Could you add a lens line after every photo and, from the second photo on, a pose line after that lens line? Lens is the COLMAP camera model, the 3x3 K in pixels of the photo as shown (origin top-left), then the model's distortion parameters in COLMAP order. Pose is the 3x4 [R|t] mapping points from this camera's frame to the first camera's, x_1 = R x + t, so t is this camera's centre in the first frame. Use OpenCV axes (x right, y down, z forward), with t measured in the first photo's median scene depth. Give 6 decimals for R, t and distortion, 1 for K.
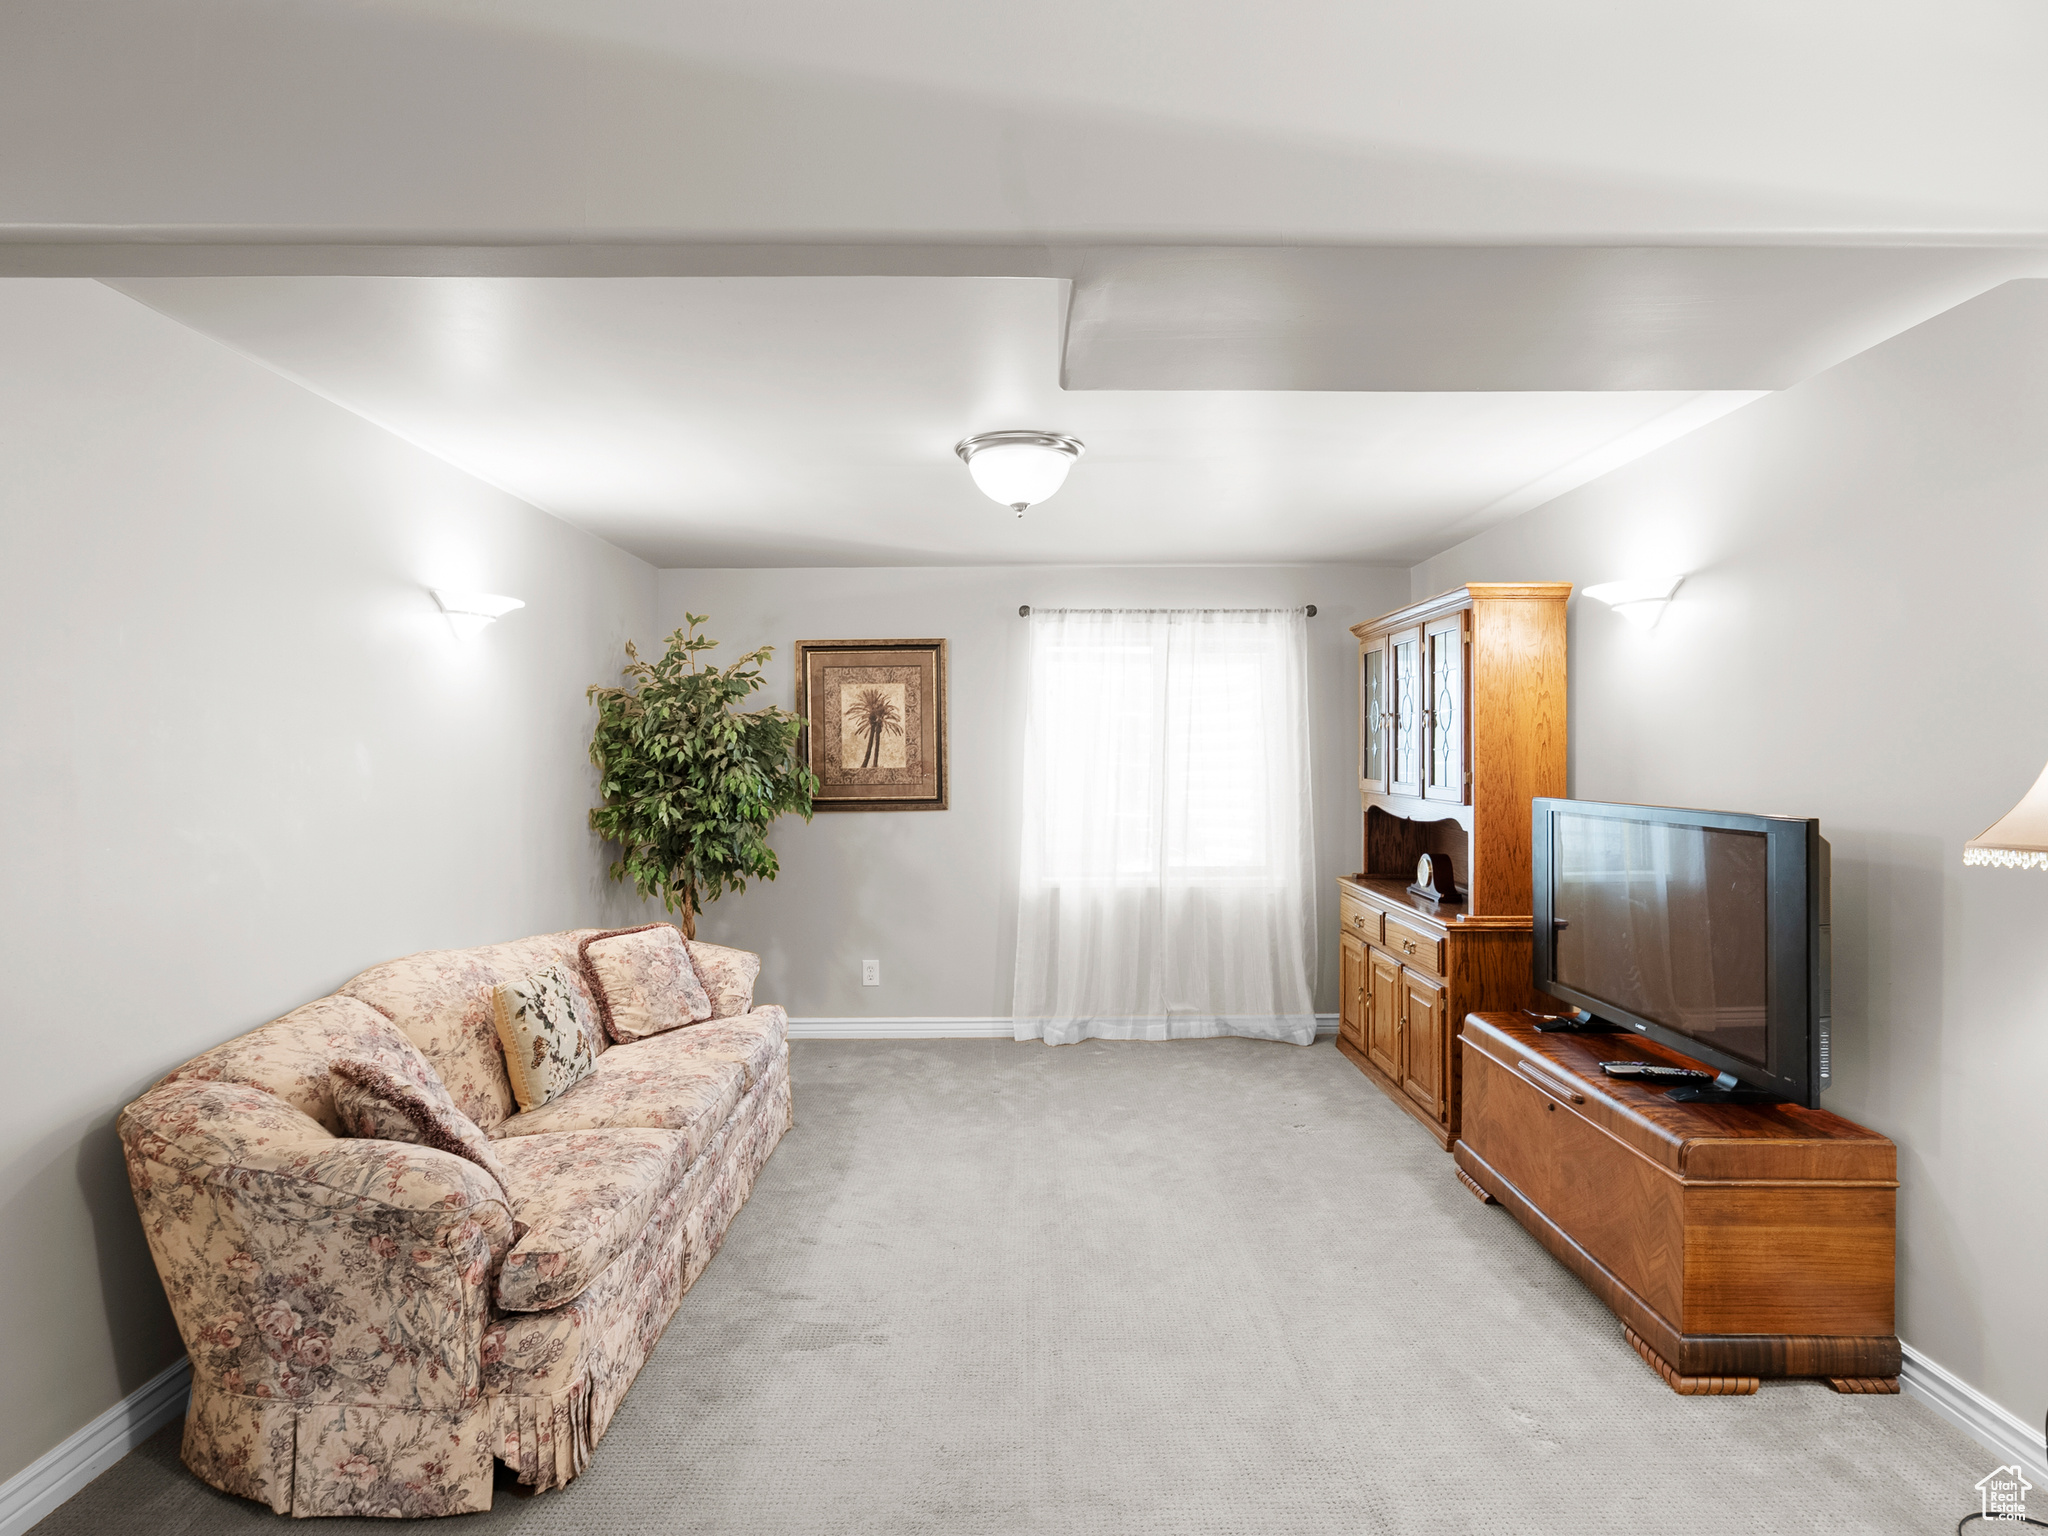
lens RADIAL K [[1039.0, 0, 1024.9], [0, 1039.0, 762.0], [0, 0, 1]] dist [-0.002015, 0.000224]
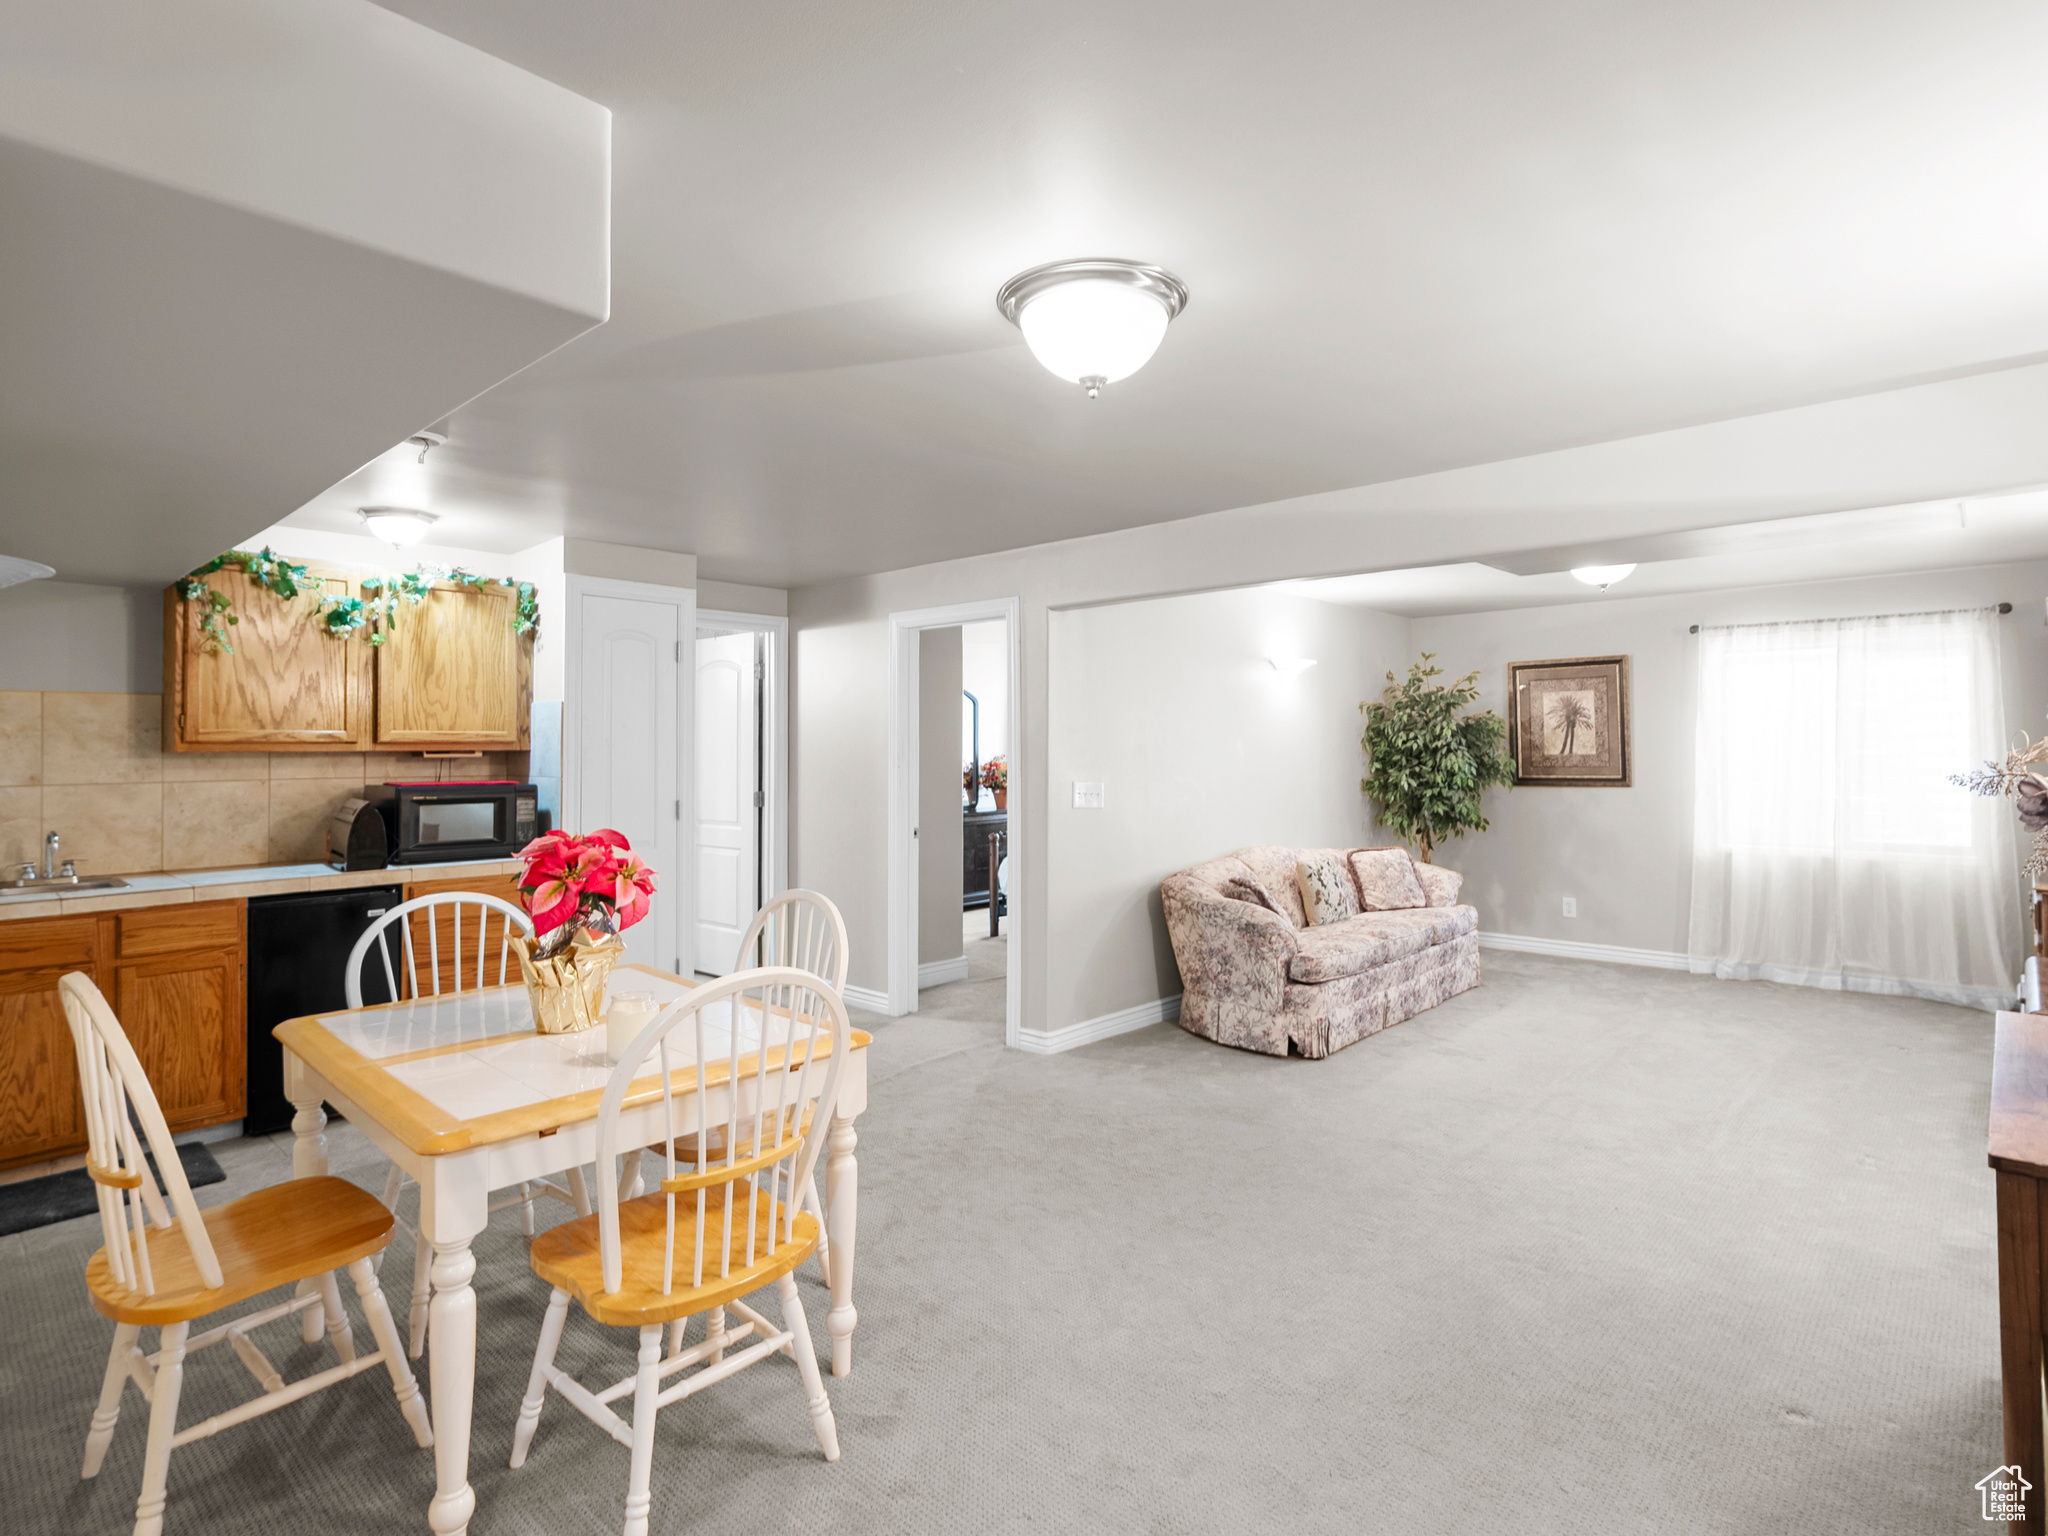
lens RADIAL K [[1005.2, 0, 1023.4], [0, 1005.2, 730.4], [0, 0, 1]] dist [-0.002448, -0.000336]
pose [[0.712014, -0.013796, -0.702030, 0.310957], [-0.000589, 0.999795, -0.020244, 0.001823], [0.702165, 0.014828, 0.711860, -0.492087]]
